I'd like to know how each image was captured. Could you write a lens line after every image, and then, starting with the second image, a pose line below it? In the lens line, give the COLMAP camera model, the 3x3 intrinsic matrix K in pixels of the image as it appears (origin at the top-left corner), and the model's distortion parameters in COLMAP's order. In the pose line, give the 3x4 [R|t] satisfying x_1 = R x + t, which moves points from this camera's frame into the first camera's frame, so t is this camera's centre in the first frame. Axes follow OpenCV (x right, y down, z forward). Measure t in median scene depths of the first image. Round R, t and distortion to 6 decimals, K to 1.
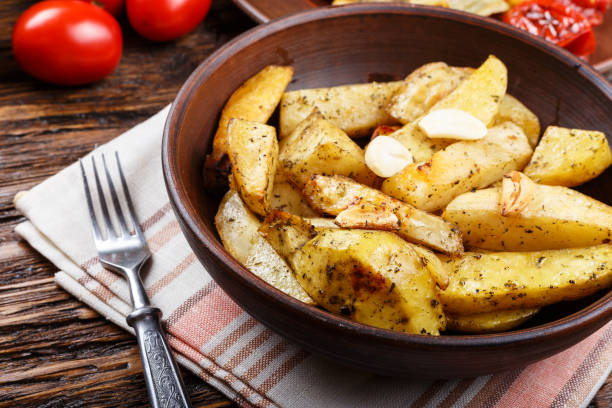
lens RADIAL K [[1098.2, 0, 306.0], [0, 1098.2, 204.0], [0, 0, 1]] dist [0.012889, 0.024621]
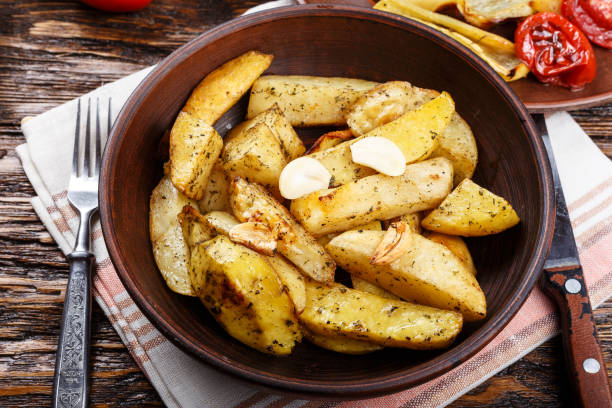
lens RADIAL K [[1098.2, 0, 306.0], [0, 1098.2, 204.0], [0, 0, 1]] dist [0.012889, 0.024621]
pose [[0.939694, 0.258118, -0.224391, 0.338639], [-0.187796, 0.937729, 0.292228, -0.348800], [0.285847, -0.232465, 0.929651, -0.052218]]
